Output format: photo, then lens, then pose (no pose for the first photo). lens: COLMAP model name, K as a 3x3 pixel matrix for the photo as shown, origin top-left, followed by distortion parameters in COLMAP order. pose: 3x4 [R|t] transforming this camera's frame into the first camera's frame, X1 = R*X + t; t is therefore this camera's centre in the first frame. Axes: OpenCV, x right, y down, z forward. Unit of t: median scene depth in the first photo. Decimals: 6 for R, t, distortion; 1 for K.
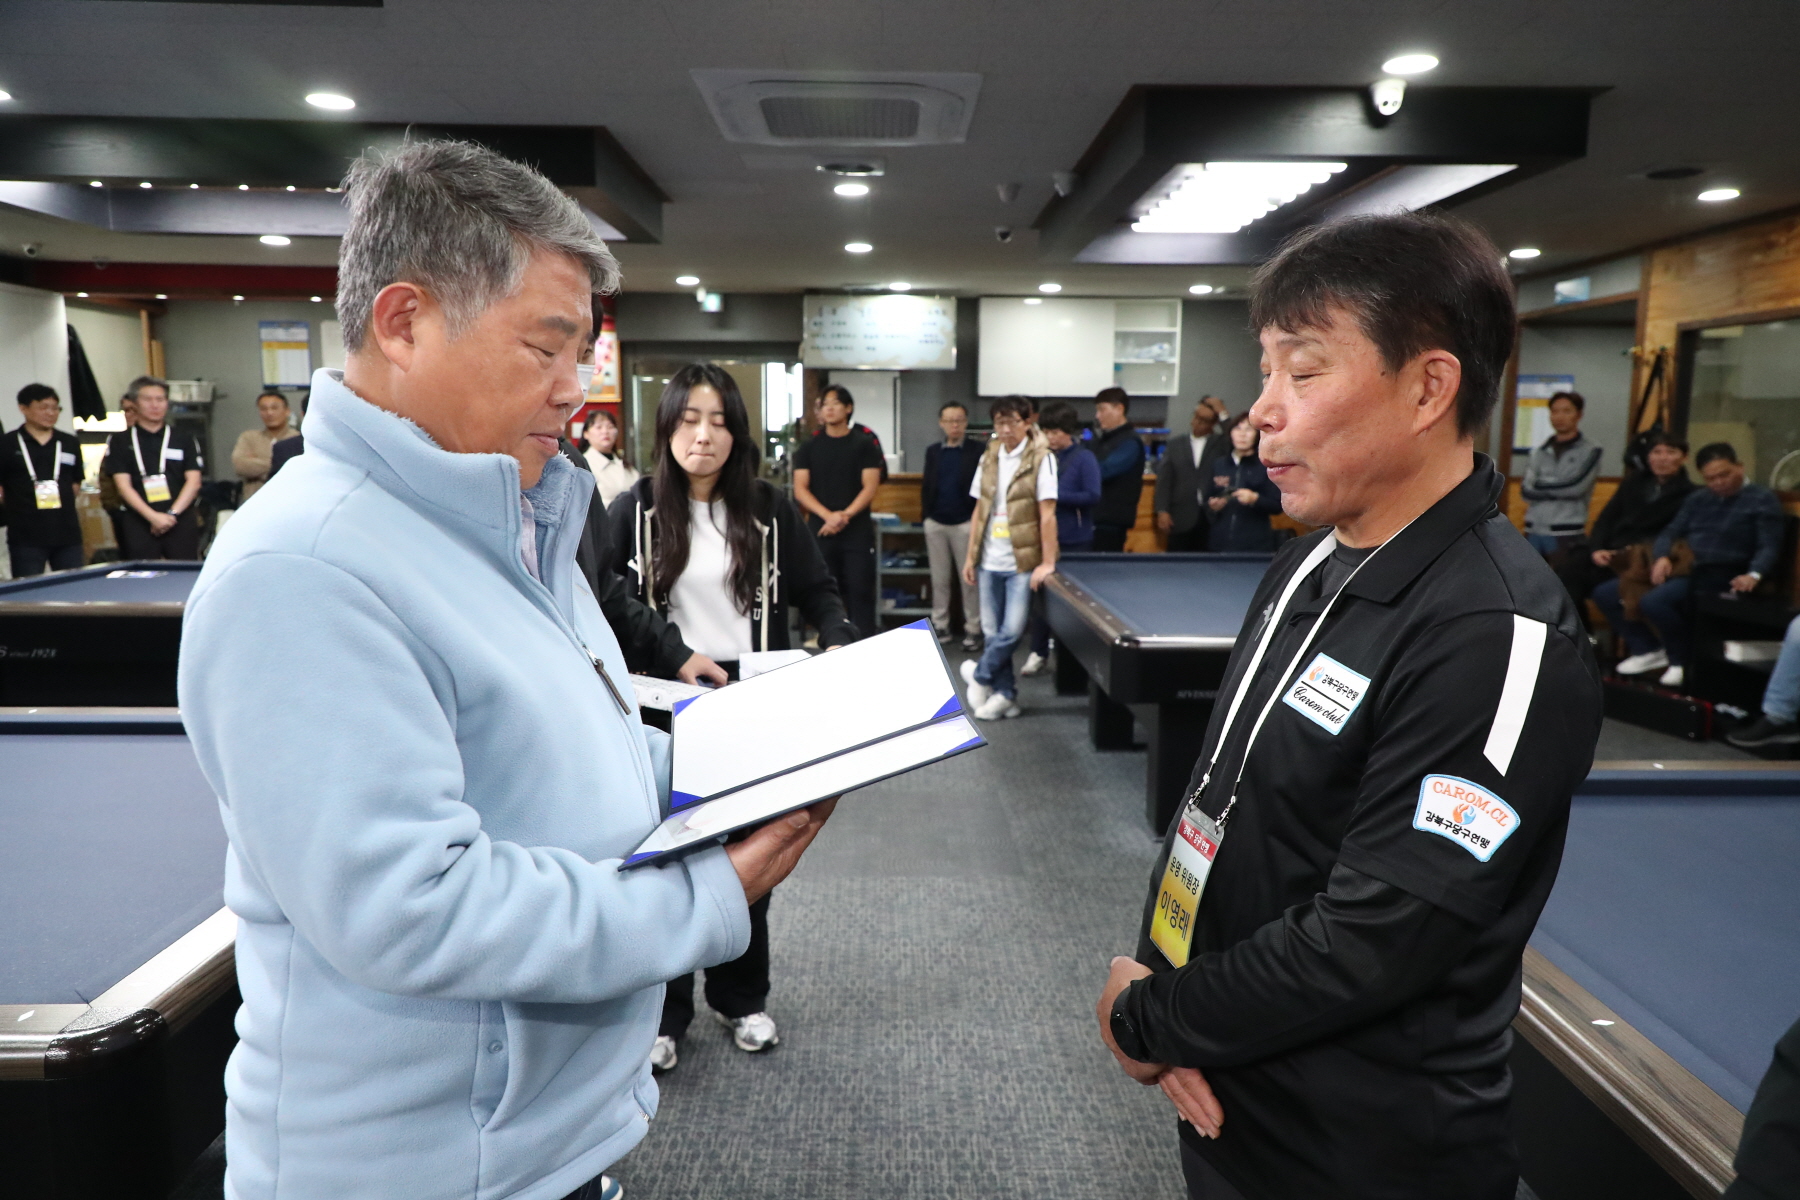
lens RADIAL K [[1258.0, 0, 916.6], [0, 1258.0, 585.6], [0, 0, 1]] dist [0.004783, 0.005843]
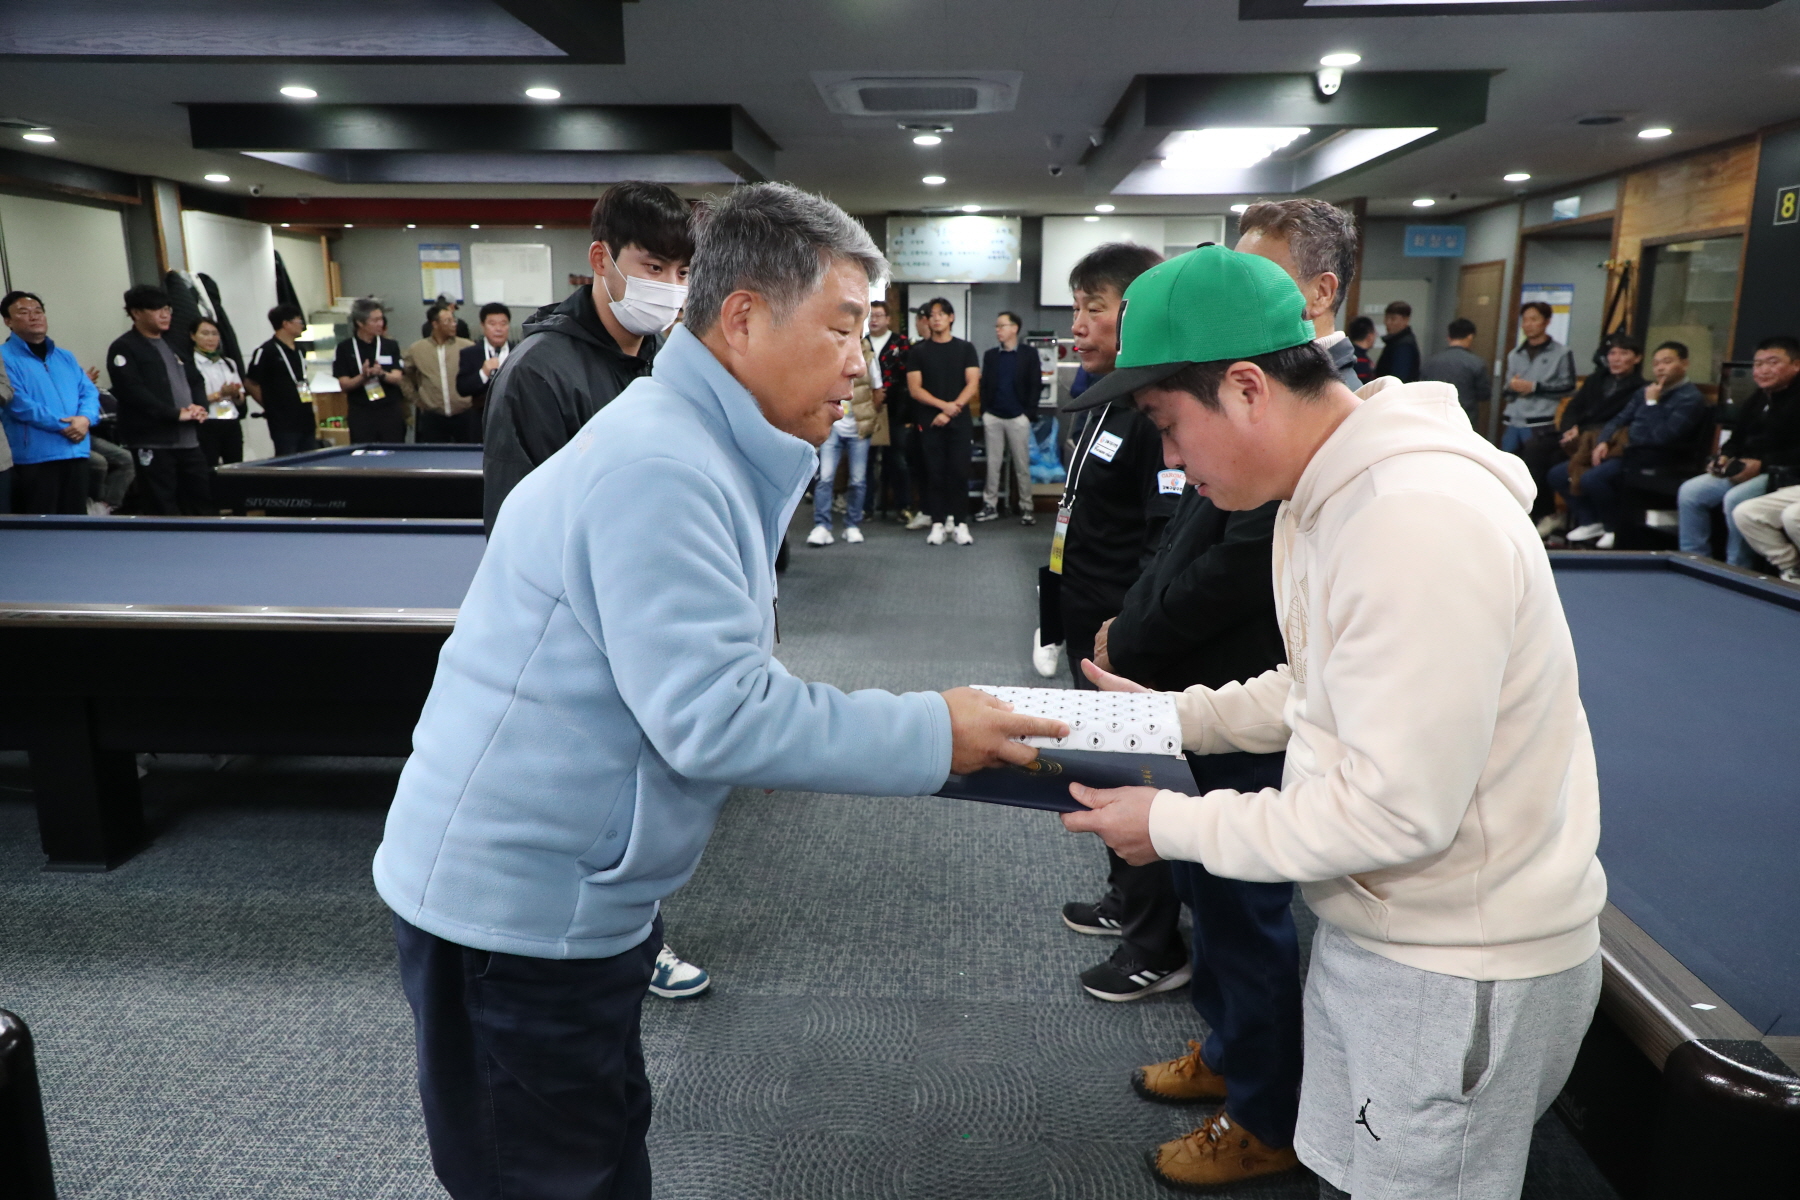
lens RADIAL K [[1258.0, 0, 904.4], [0, 1258.0, 603.9], [0, 0, 1]] dist [0.004783, 0.005843]
pose [[0.997382, 0.010588, -0.071534, 0.016675], [-0.004402, 0.996278, 0.086091, 0.029237], [0.072180, -0.085551, 0.993716, -0.236724]]
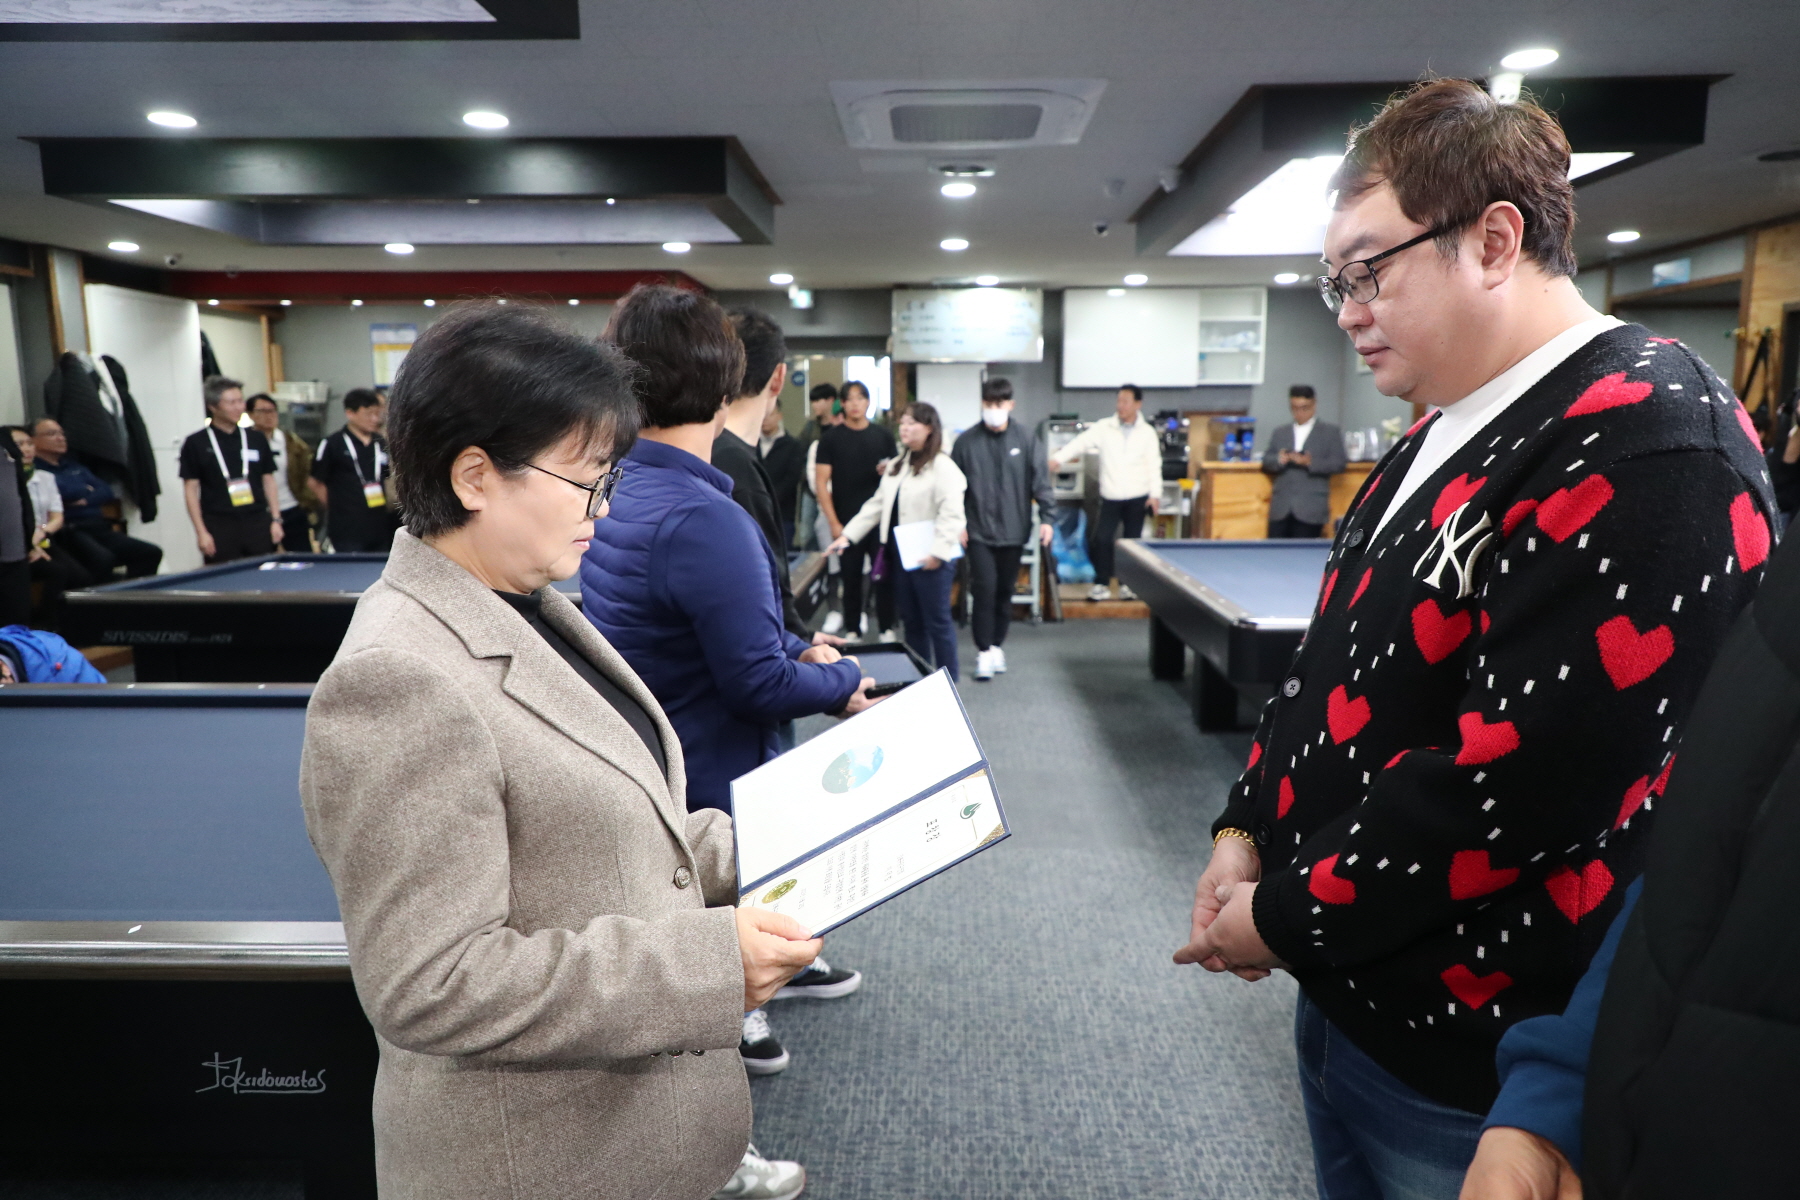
lens RADIAL K [[1258.0, 0, 910.5], [0, 1258.0, 583.1], [0, 0, 1]] dist [0.004783, 0.005843]
pose [[0.998597, -0.004987, -0.052709, -0.033490], [0.005271, 0.999972, 0.005251, 0.002685], [0.052682, -0.005521, 0.998596, -0.031556]]
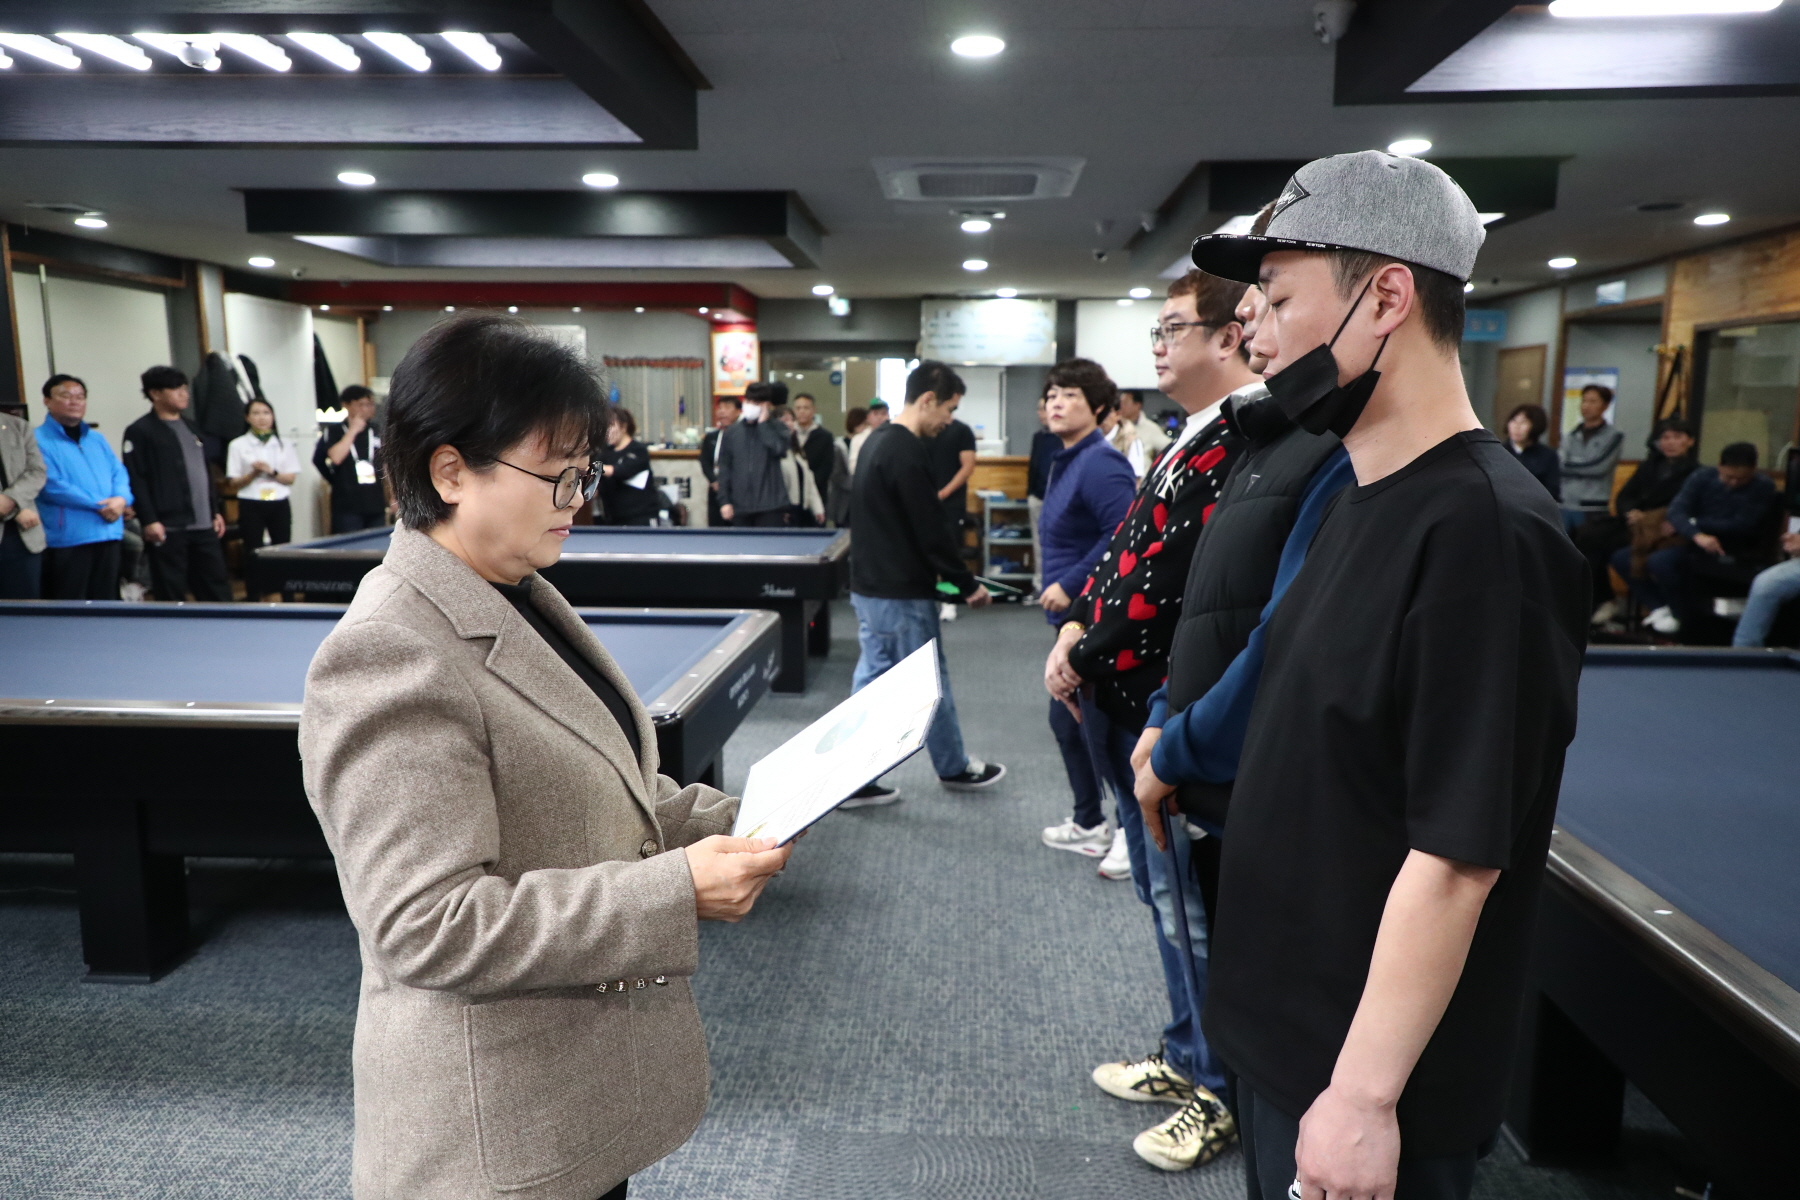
lens RADIAL K [[1258.0, 0, 904.0], [0, 1258.0, 604.8], [0, 0, 1]] dist [0.004783, 0.005843]
pose [[0.996713, 0.009869, -0.080408, -0.017050], [-0.007791, 0.999628, 0.026121, 0.022965], [0.080636, -0.025408, 0.996420, -0.214997]]
